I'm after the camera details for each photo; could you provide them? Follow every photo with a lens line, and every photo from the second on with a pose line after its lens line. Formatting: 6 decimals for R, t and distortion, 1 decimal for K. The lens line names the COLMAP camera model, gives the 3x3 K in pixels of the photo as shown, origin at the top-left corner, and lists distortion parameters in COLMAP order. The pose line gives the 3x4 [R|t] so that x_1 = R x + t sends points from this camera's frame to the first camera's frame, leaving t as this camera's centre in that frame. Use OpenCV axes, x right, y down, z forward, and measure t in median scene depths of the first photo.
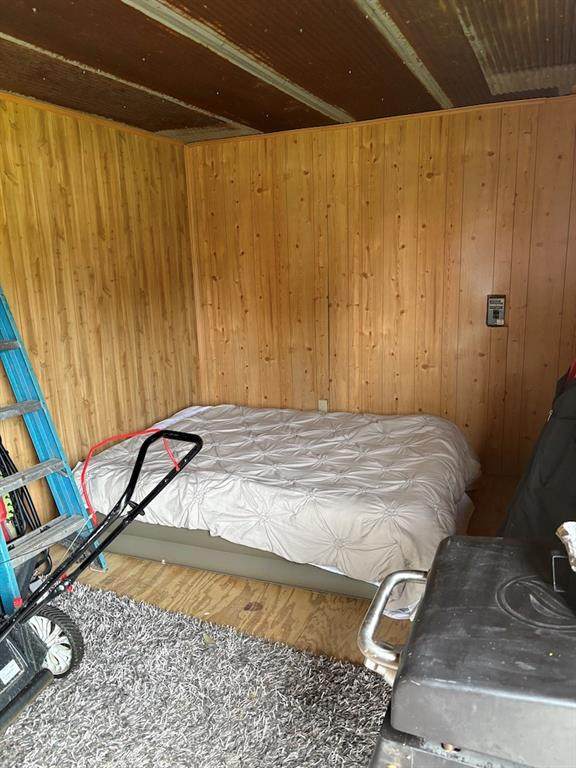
lens RADIAL K [[577.7, 0, 284.9], [0, 577.7, 384.9], [0, 0, 1]] dist [0.042886, -0.022876]
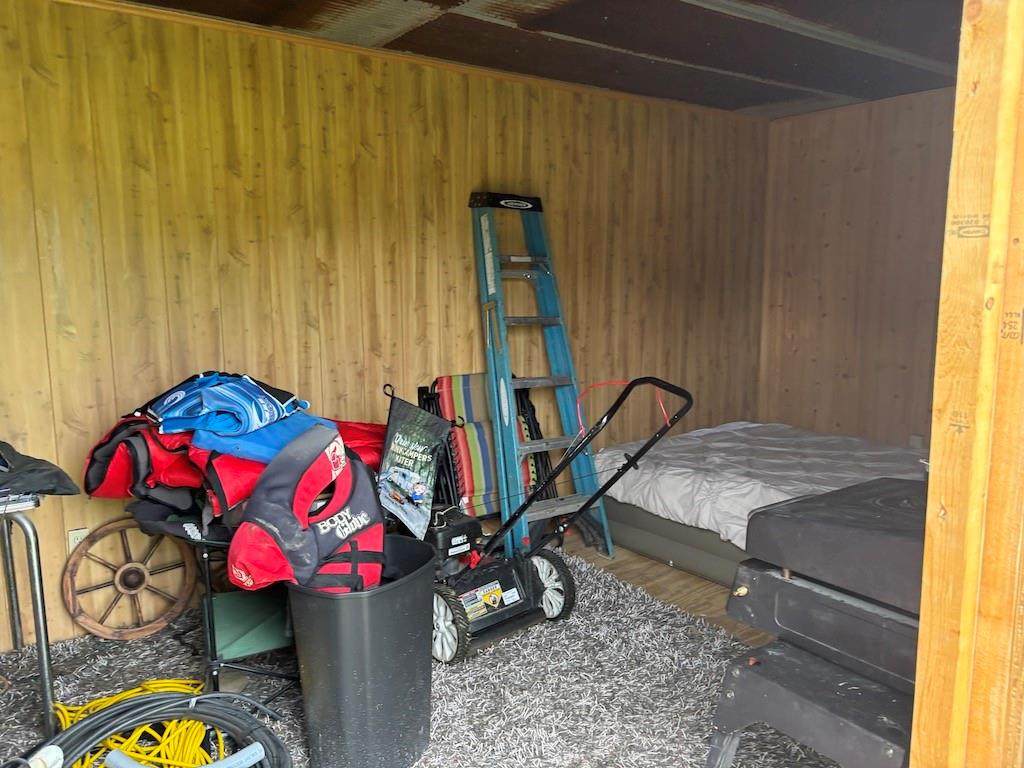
lens RADIAL K [[770.2, 0, 538.2], [0, 770.2, 367.2], [0, 0, 1]] dist [0.042886, -0.022876]
pose [[0.881056, 0.088583, -0.464644, 0.127787], [-0.127697, 0.990379, -0.053325, 0.074732], [0.455450, 0.106316, 0.883891, -0.187391]]
